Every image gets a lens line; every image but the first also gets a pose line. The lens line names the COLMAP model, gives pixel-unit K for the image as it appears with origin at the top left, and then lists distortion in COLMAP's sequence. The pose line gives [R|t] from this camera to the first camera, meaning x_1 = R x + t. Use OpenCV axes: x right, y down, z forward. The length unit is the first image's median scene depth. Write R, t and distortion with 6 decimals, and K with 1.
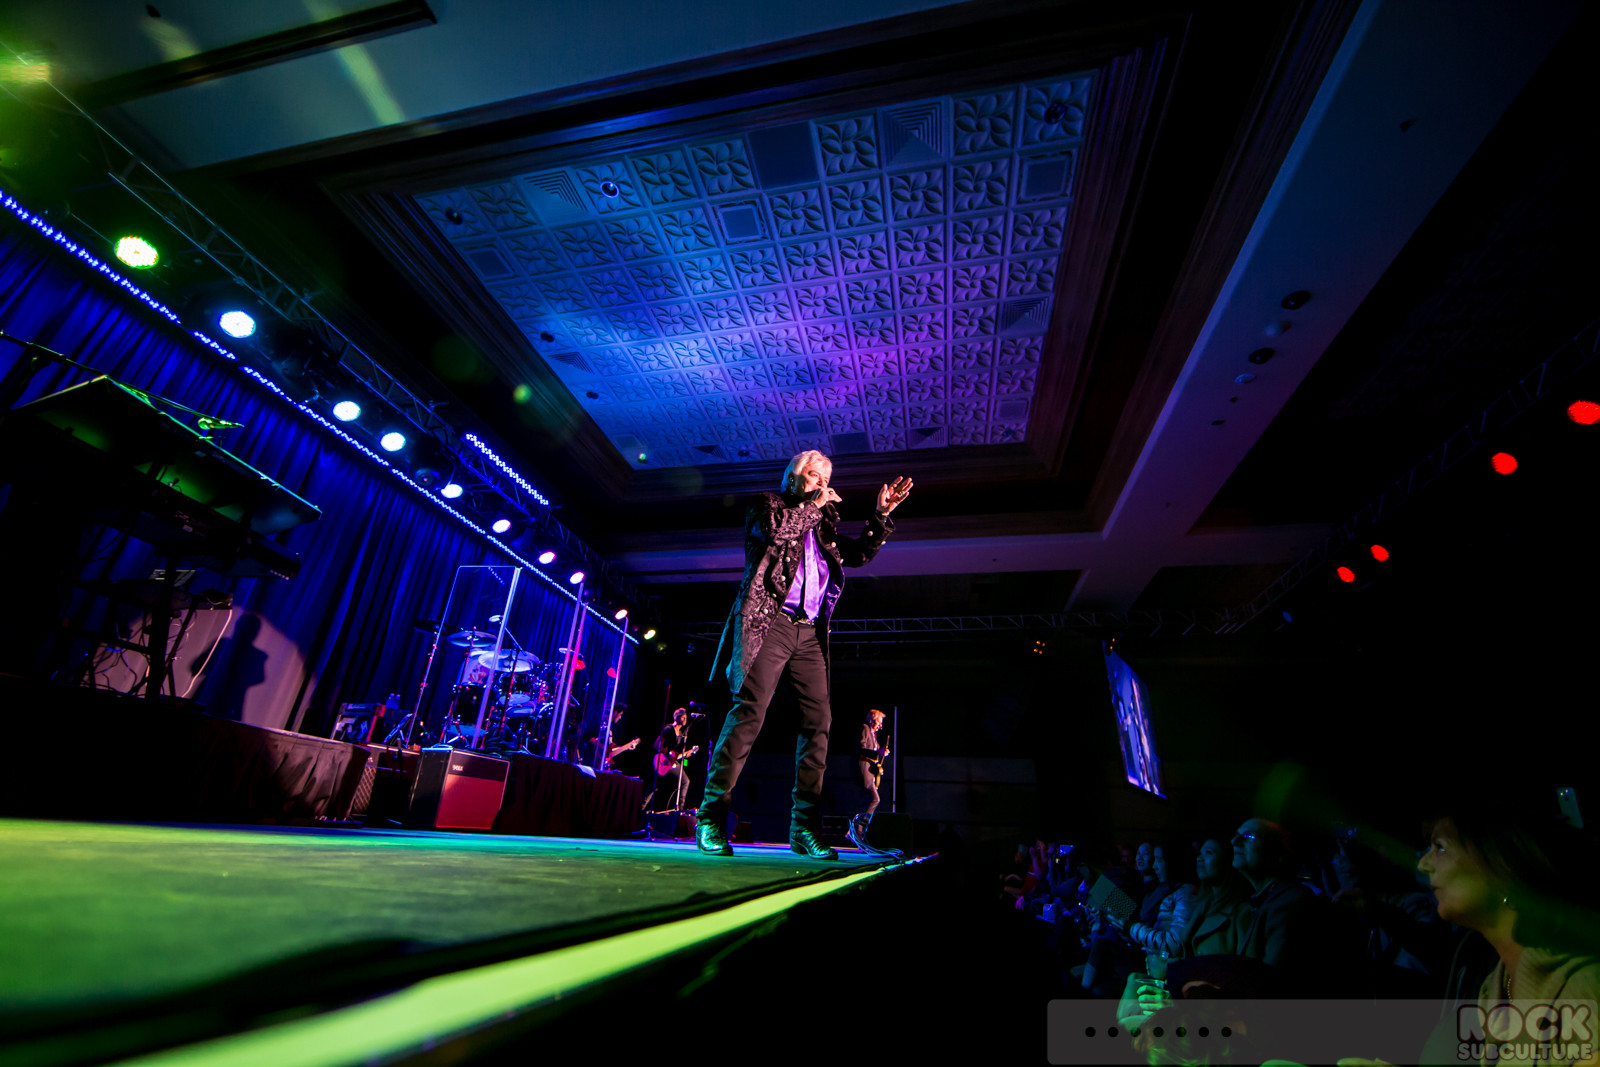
lens RADIAL K [[645.6, 0, 788.8], [0, 645.6, 557.0], [0, 0, 1]] dist [-0.000643, 0.001309]
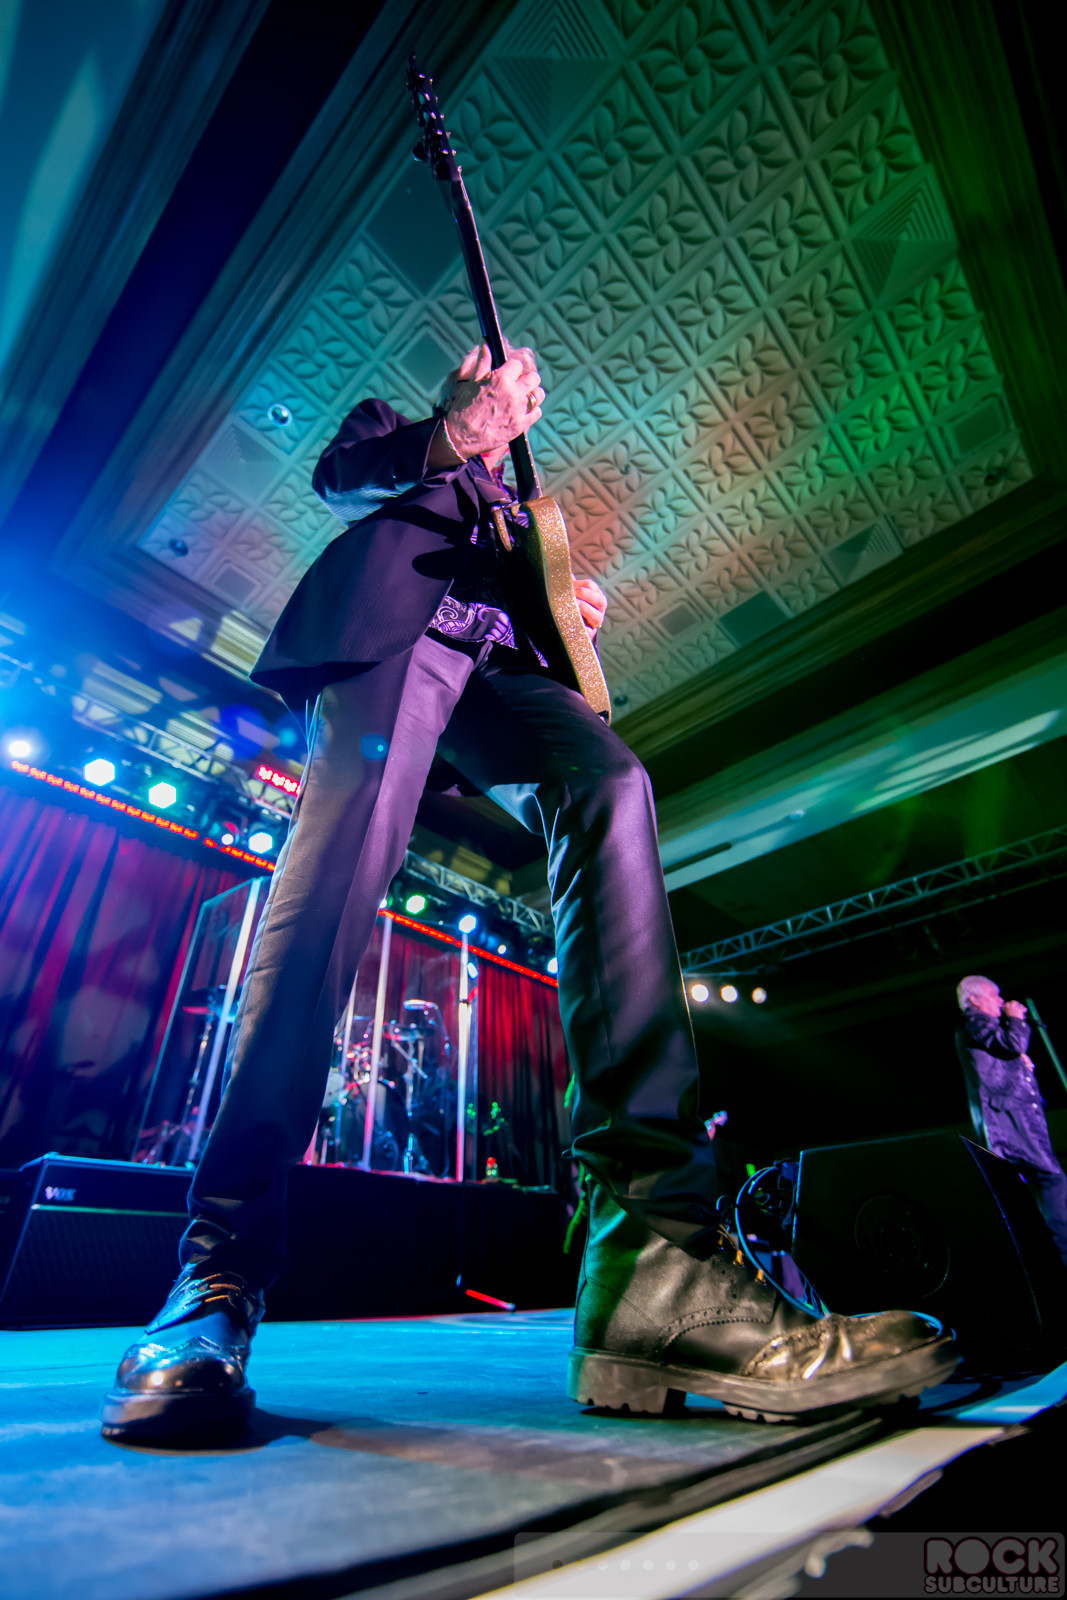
lens RADIAL K [[645.6, 0, 530.9], [0, 645.6, 793.4], [0, 0, 1]] dist [-0.000643, 0.001309]
pose [[0.848597, -0.380005, -0.368077, 0.095887], [0.271853, 0.910078, -0.312816, 0.179937], [0.453850, 0.165392, 0.875595, 0.386523]]
